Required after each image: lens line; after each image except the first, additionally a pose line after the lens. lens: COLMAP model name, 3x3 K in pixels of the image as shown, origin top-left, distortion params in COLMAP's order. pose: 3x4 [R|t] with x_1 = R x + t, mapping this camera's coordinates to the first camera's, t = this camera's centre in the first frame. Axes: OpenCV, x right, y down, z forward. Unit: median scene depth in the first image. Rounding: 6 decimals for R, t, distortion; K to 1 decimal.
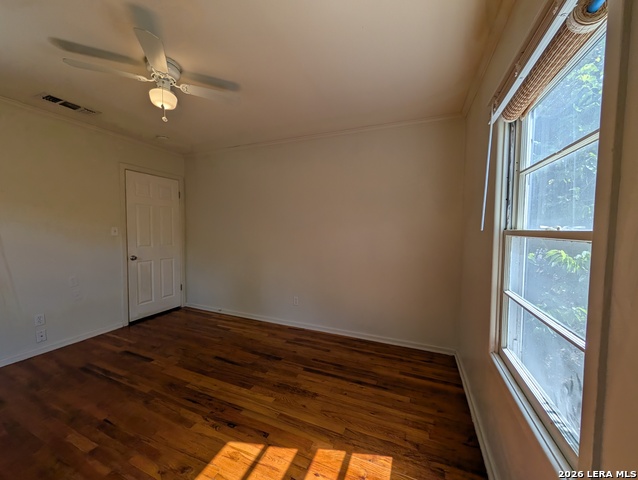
lens RADIAL K [[241.5, 0, 319.1], [0, 241.5, 243.0], [0, 0, 1]] dist [0.000182, 0.000463]
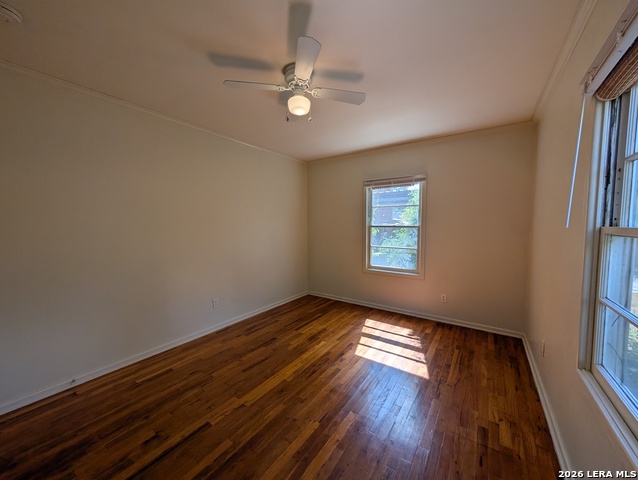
lens RADIAL K [[241.5, 0, 319.2], [0, 241.5, 238.6], [0, 0, 1]] dist [0.000182, 0.000463]
pose [[0.218436, -0.067291, 0.973528, -1.146229], [0.063307, 0.996495, 0.054674, -0.051146], [-0.973796, 0.049688, 0.221931, 0.469903]]
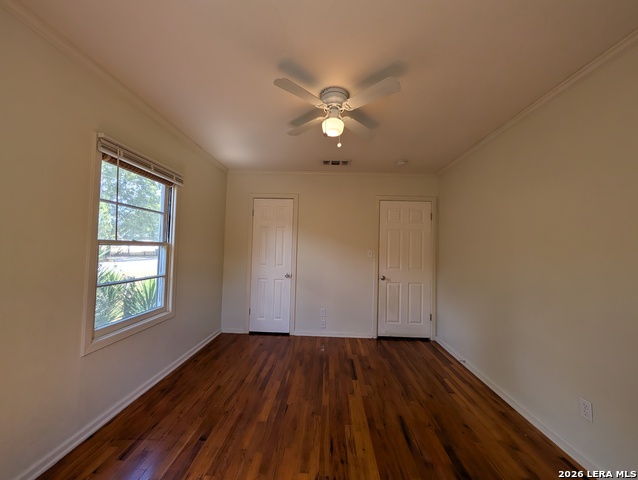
lens RADIAL K [[241.5, 0, 319.0], [0, 241.5, 242.7], [0, 0, 1]] dist [0.000182, 0.000463]
pose [[0.348887, -0.027718, -0.936755, 0.209939], [-0.073963, 0.995630, -0.057007, -0.017754], [0.934242, 0.089174, 0.345312, 0.414286]]
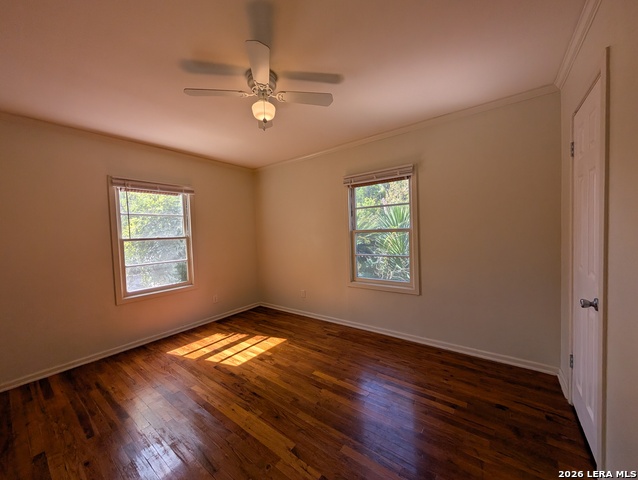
lens RADIAL K [[241.5, 0, 319.6], [0, 241.5, 239.9], [0, 0, 1]] dist [0.000182, 0.000463]
pose [[-0.969064, 0.015686, 0.246312, -0.758740], [0.040084, 0.994731, 0.094355, -0.093473], [-0.243535, 0.101310, -0.964587, 1.342596]]
